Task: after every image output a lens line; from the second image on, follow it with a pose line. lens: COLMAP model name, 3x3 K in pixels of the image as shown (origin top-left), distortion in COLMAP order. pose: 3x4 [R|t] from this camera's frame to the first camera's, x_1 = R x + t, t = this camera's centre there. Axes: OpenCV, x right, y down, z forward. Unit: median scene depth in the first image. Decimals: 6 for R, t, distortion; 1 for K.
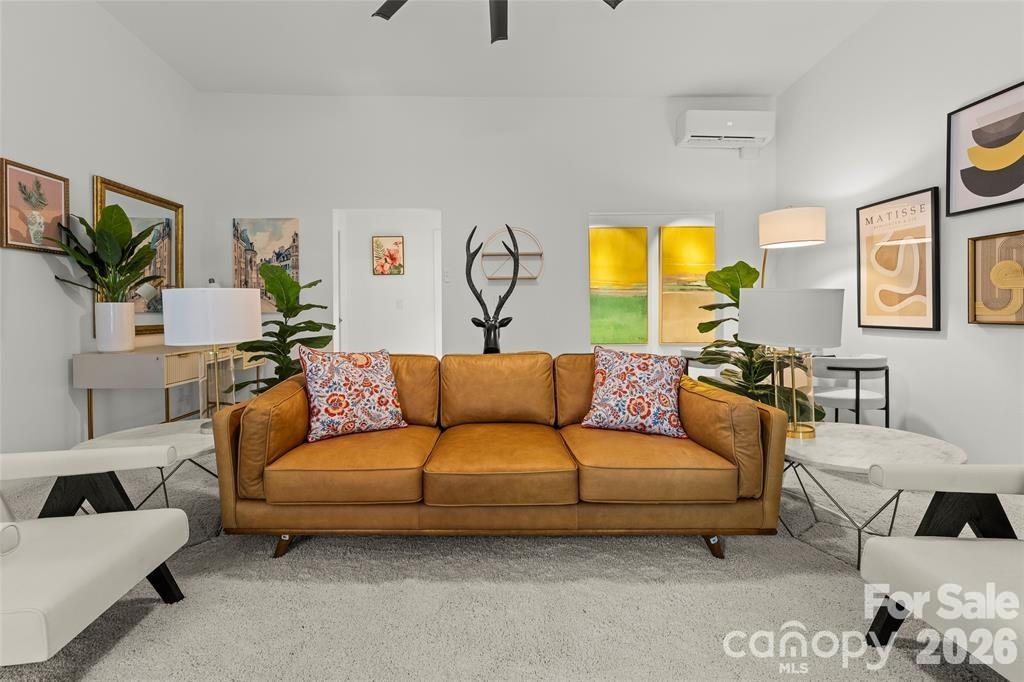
lens RADIAL K [[448.1, 0, 492.0], [0, 448.1, 315.8], [0, 0, 1]] dist [-0.002346, -0.000300]
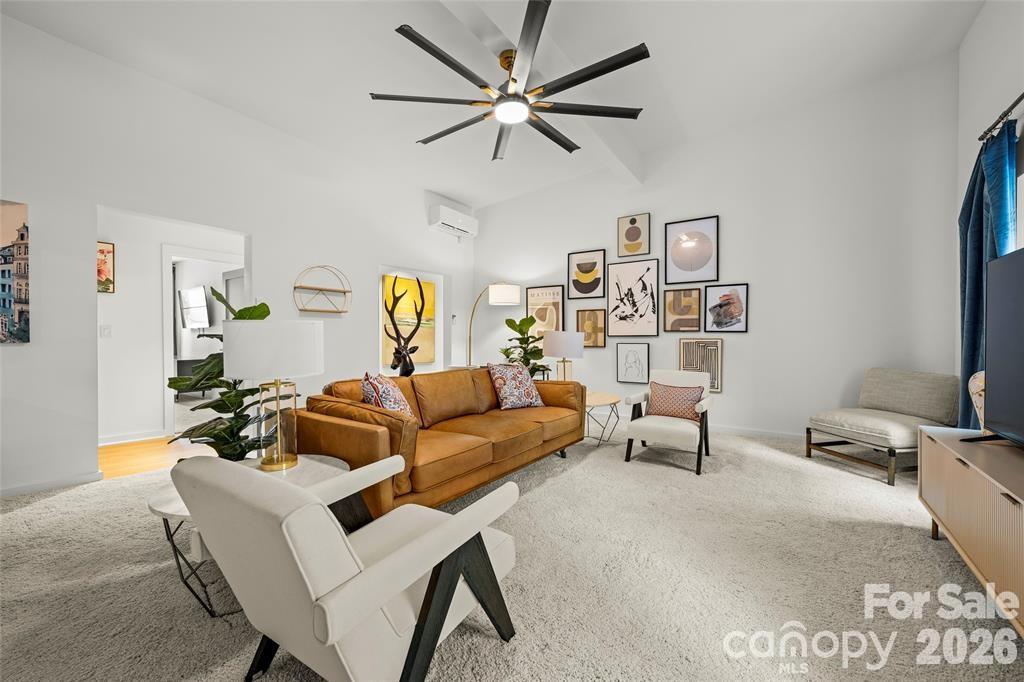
lens RADIAL K [[408.4, 0, 510.3], [0, 408.4, 342.8], [0, 0, 1]] dist [-0.001117, -0.000141]
pose [[0.570437, -0.003683, 0.821333, -0.851446], [0.004408, 0.999989, 0.001422, -0.007976], [-0.821330, 0.002809, 0.570447, 0.071154]]
